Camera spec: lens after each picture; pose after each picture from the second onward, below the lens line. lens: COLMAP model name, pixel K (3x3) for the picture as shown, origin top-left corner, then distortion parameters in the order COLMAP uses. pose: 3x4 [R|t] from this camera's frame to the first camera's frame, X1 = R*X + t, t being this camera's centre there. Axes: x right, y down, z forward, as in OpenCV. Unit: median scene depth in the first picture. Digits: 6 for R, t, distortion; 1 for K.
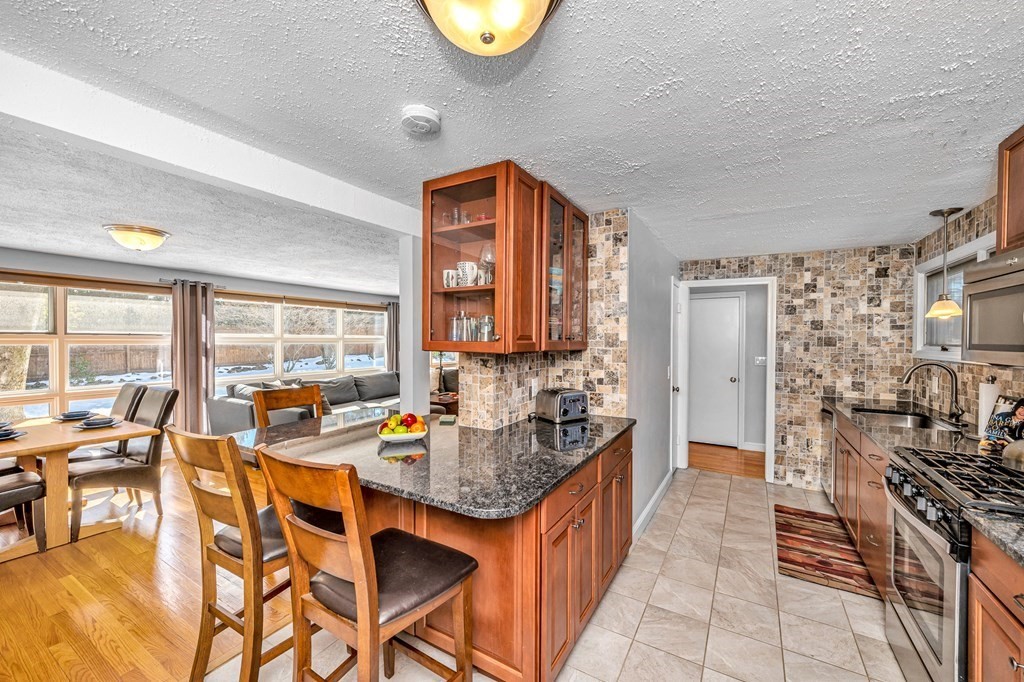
lens RADIAL K [[400.9, 0, 512.7], [0, 400.9, 345.8], [0, 0, 1]] dist [0.002067, 0.000446]
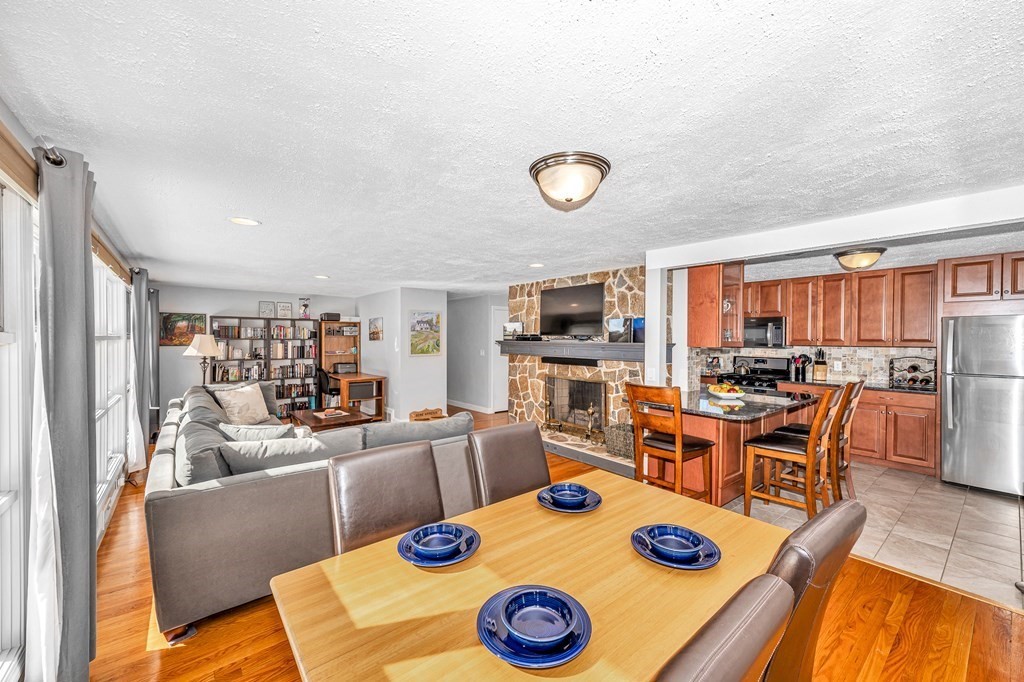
lens RADIAL K [[400.9, 0, 508.7], [0, 400.9, 341.8], [0, 0, 1]] dist [0.002067, 0.000446]
pose [[0.351772, -0.008880, 0.936043, -1.856106], [0.011885, 0.999917, 0.005020, -0.026494], [-0.936010, 0.009359, 0.351849, 1.042796]]
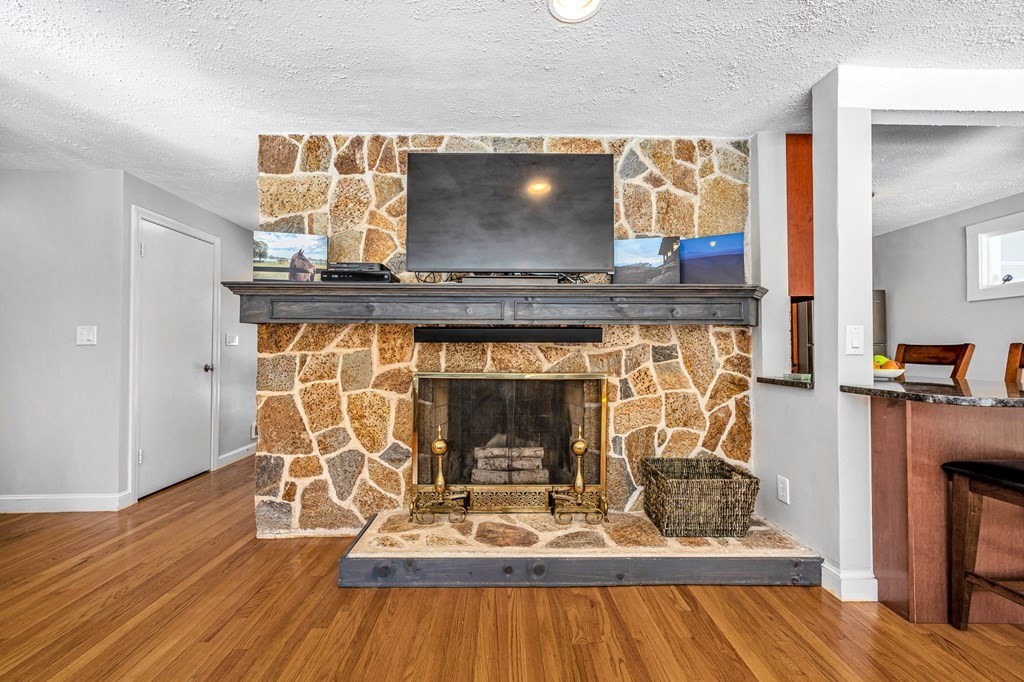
lens RADIAL K [[400.9, 0, 508.0], [0, 400.9, 342.5], [0, 0, 1]] dist [0.002067, 0.000446]
pose [[-0.524078, 0.010715, 0.851603, -0.549950], [0.013589, 0.999899, -0.004218, 0.106874], [-0.851562, 0.009362, -0.524170, 1.914619]]
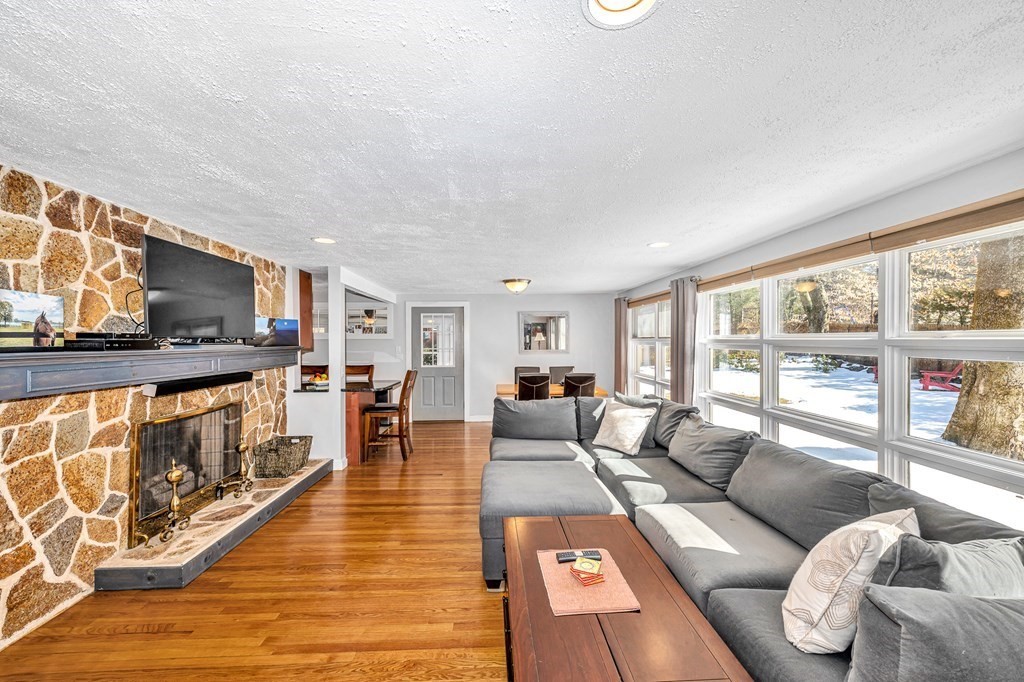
lens RADIAL K [[400.9, 0, 509.6], [0, 400.9, 343.3], [0, 0, 1]] dist [0.002067, 0.000446]
pose [[-0.839618, 0.005414, -0.543151, 0.058750], [-0.007482, 0.999740, 0.021530, -0.059072], [0.543127, 0.022141, -0.839359, 2.950890]]
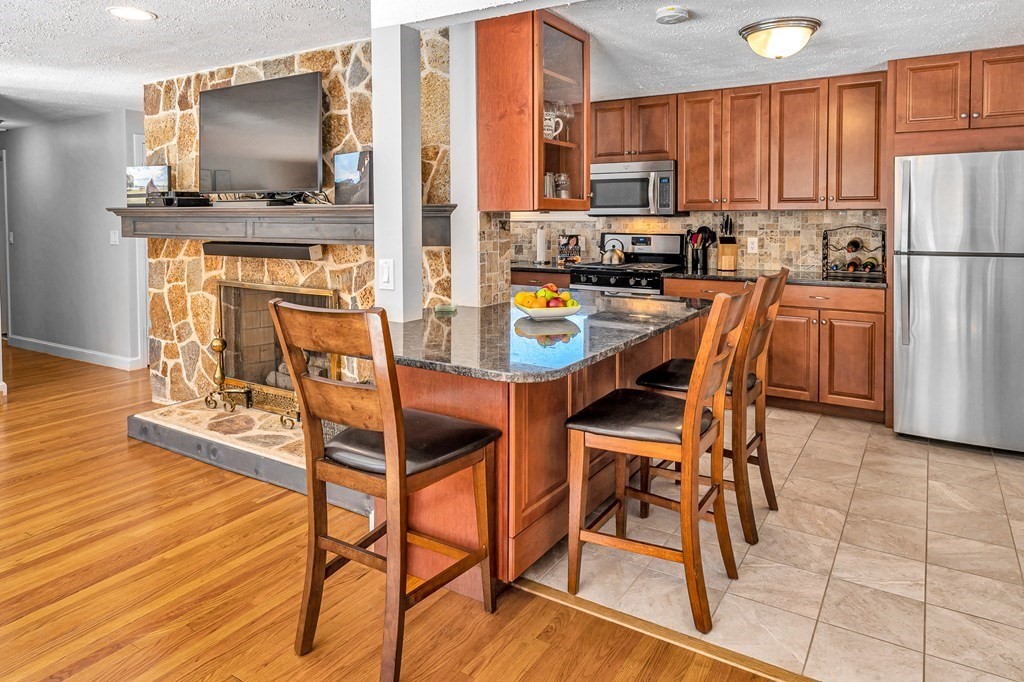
lens RADIAL K [[646.9, 0, 531.3], [0, 646.9, 232.7], [0, 0, 1]] dist [0.015940, 0.000501]
pose [[0.016049, -0.031265, 0.999382, -1.306452], [0.022139, 0.999277, 0.030907, 0.015194], [-0.999626, 0.021630, 0.016729, 0.824516]]
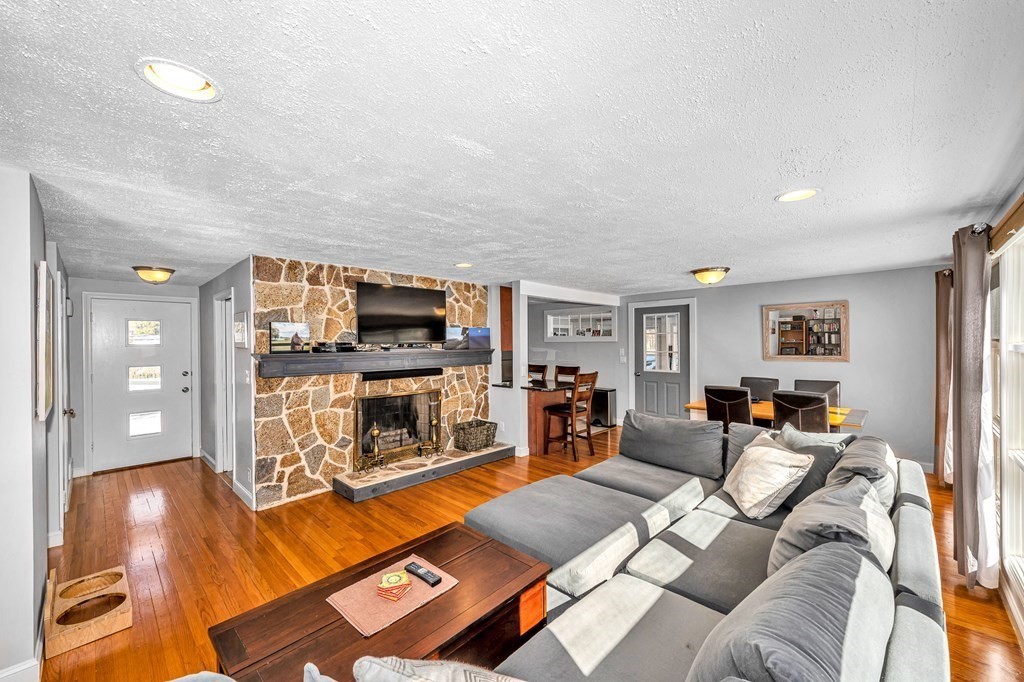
lens RADIAL K [[400.9, 0, 510.6], [0, 400.9, 342.2], [0, 0, 1]] dist [0.002067, 0.000446]
pose [[-0.972316, 0.006036, 0.233593, -0.692250], [0.010801, 0.999759, 0.019125, -0.078751], [-0.233421, 0.021119, -0.972146, 3.054640]]
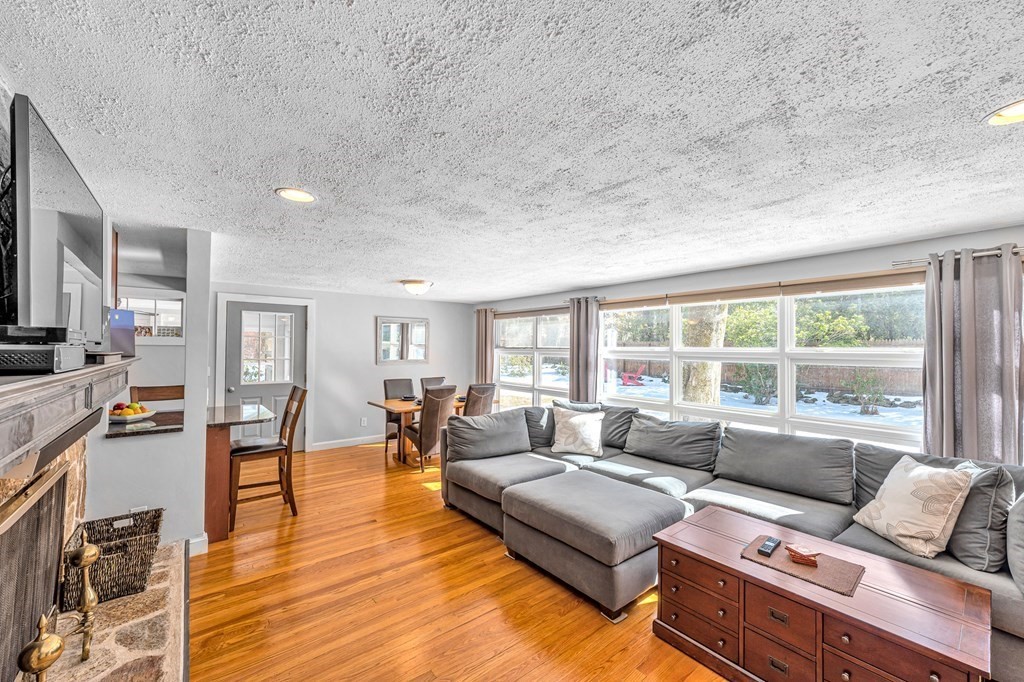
lens RADIAL K [[400.9, 0, 510.7], [0, 400.9, 344.3], [0, 0, 1]] dist [0.002067, 0.000446]
pose [[-0.350861, -0.015321, -0.936302, 0.475157], [-0.024009, 0.999685, -0.007362, -0.050373], [0.936120, 0.019896, -0.351119, 2.265486]]
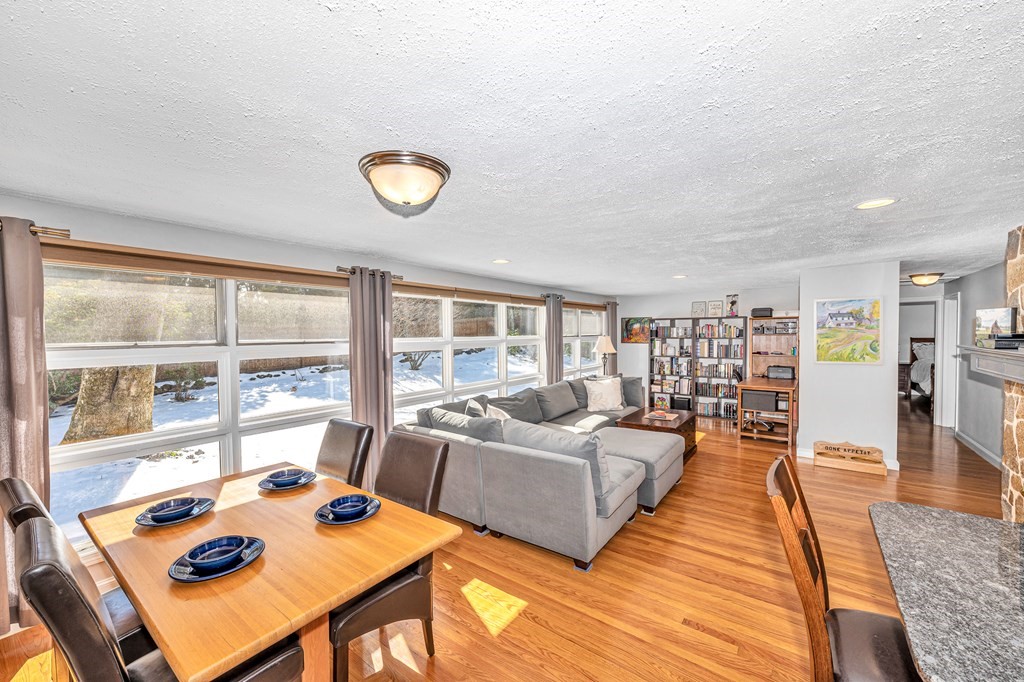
lens RADIAL K [[400.9, 0, 509.9], [0, 400.9, 343.3], [0, 0, 1]] dist [0.002067, 0.000446]
pose [[0.993847, -0.008826, -0.110407, -0.872262], [0.010032, 0.999896, 0.010372, -0.055007], [0.110304, -0.011416, 0.993832, 0.545115]]
